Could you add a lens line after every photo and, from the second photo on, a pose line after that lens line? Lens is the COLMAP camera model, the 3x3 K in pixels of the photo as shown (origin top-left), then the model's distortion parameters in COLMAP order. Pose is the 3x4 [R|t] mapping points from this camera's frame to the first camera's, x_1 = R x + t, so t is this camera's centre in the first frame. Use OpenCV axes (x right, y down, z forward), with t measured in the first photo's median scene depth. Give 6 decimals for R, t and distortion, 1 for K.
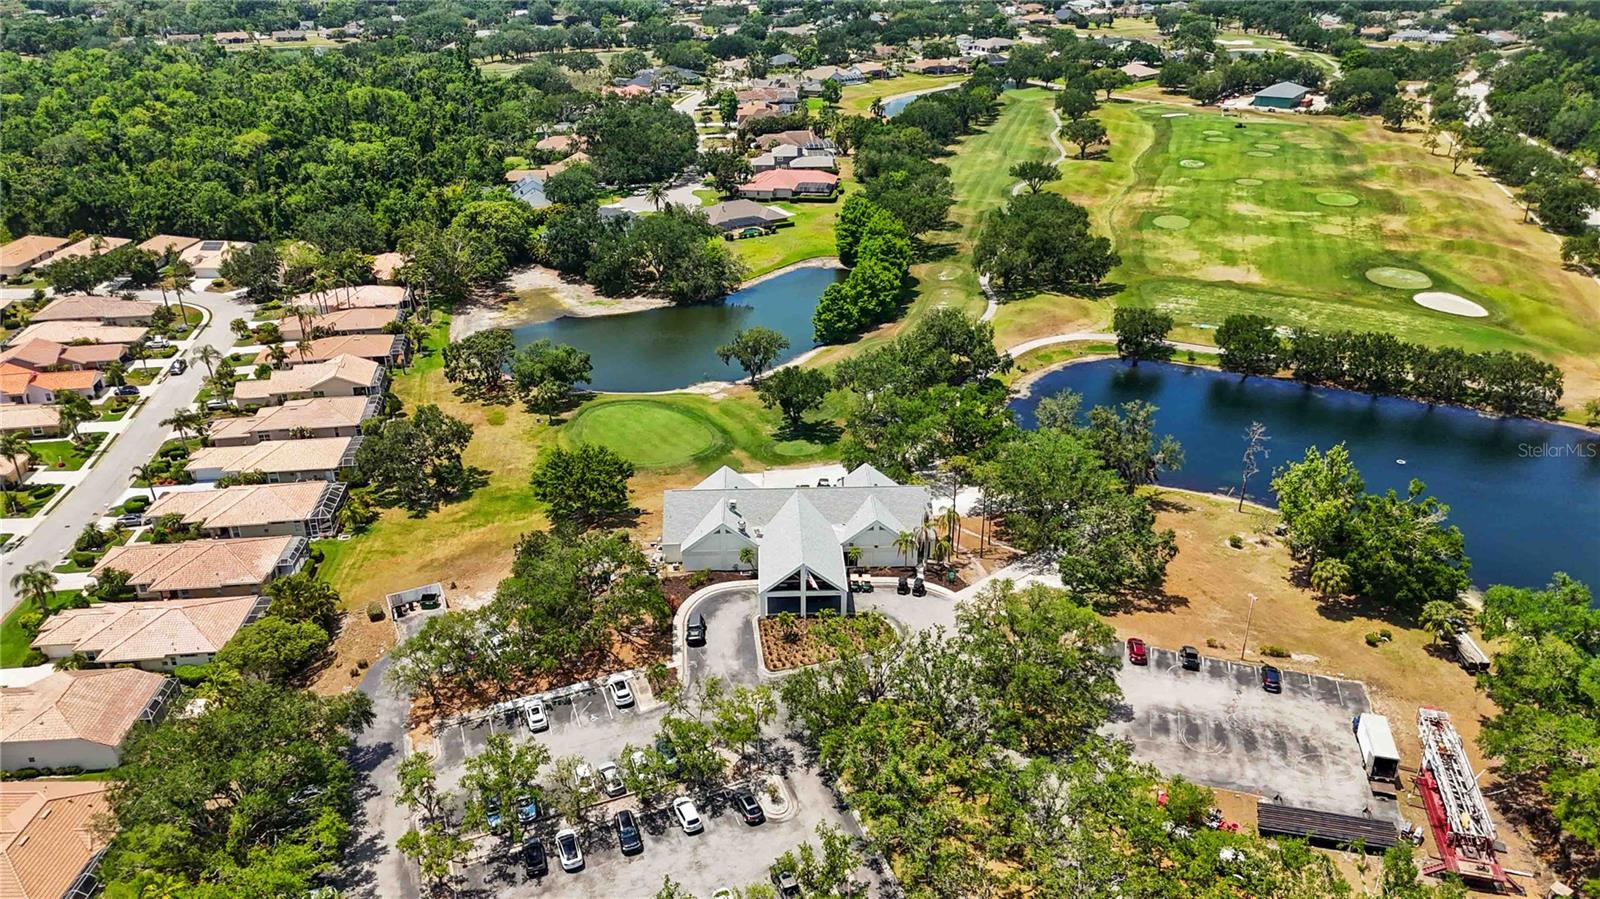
lens RADIAL K [[1186.9, 0, 800.0], [0, 1186.9, 449.5], [0, 0, 1]] dist [0.117915, -0.201269]
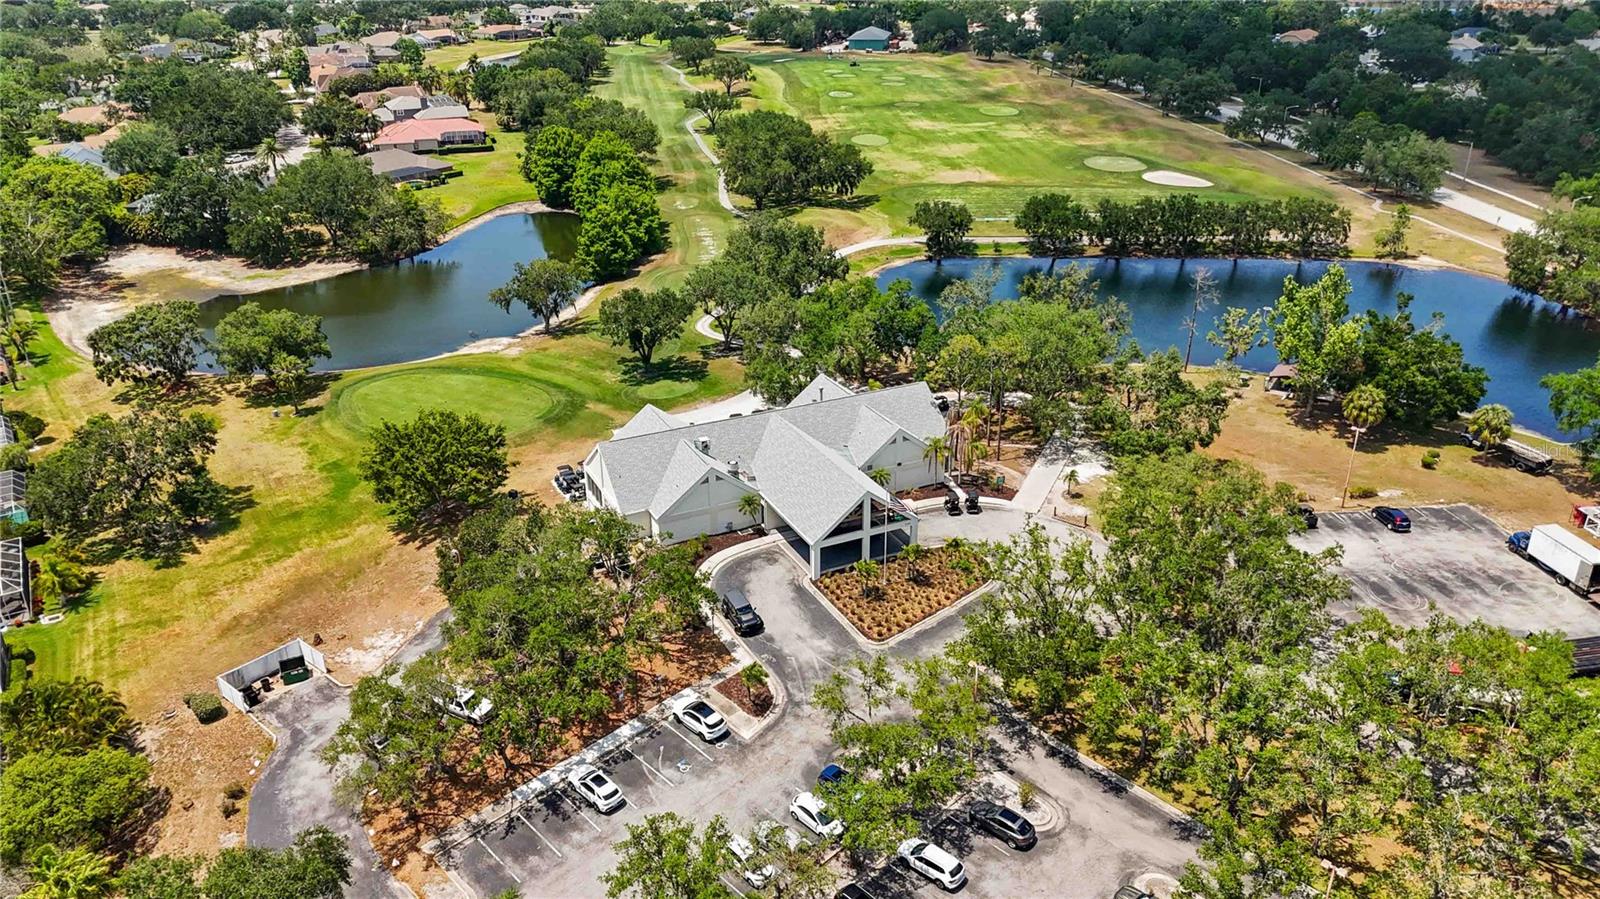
lens RADIAL K [[1184.9, 0, 800.0], [0, 1184.9, 449.5], [0, 0, 1]] dist [0.070978, -0.066146]
pose [[0.914666, -0.167894, 0.367692, -0.243030], [0.171374, 0.984928, 0.023424, 0.039207], [-0.366083, 0.041587, 0.929652, 0.284015]]
